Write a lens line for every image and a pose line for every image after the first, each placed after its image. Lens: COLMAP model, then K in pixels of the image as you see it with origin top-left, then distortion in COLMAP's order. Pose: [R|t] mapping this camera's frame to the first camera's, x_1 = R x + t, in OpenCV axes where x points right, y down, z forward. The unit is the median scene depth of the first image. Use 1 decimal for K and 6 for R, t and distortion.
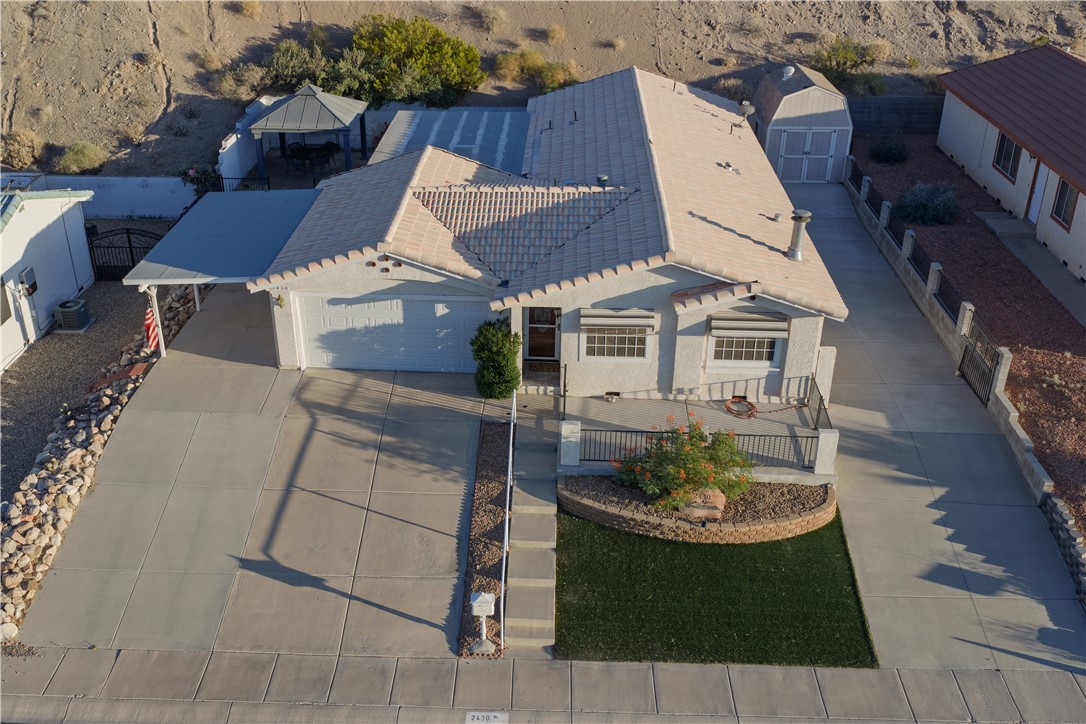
lens RADIAL K [[1056.4, 0, 505.3], [0, 1056.4, 342.9], [0, 0, 1]] dist [0.013913, -0.026318]
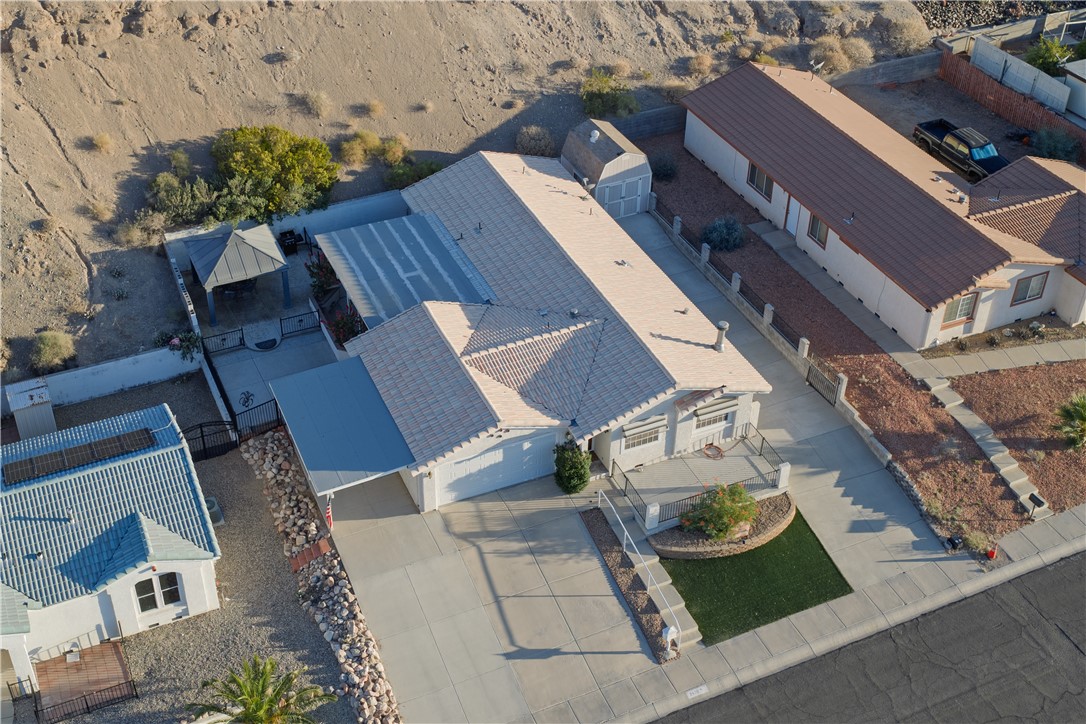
lens RADIAL K [[1312.6, 0, 505.8], [0, 1312.6, 304.2], [0, 0, 1]] dist [0.031099, -0.077534]
pose [[0.890786, -0.256907, 0.374833, -0.734907], [0.198243, 0.961921, 0.188169, -0.581955], [-0.408902, -0.093310, 0.907795, -0.648283]]
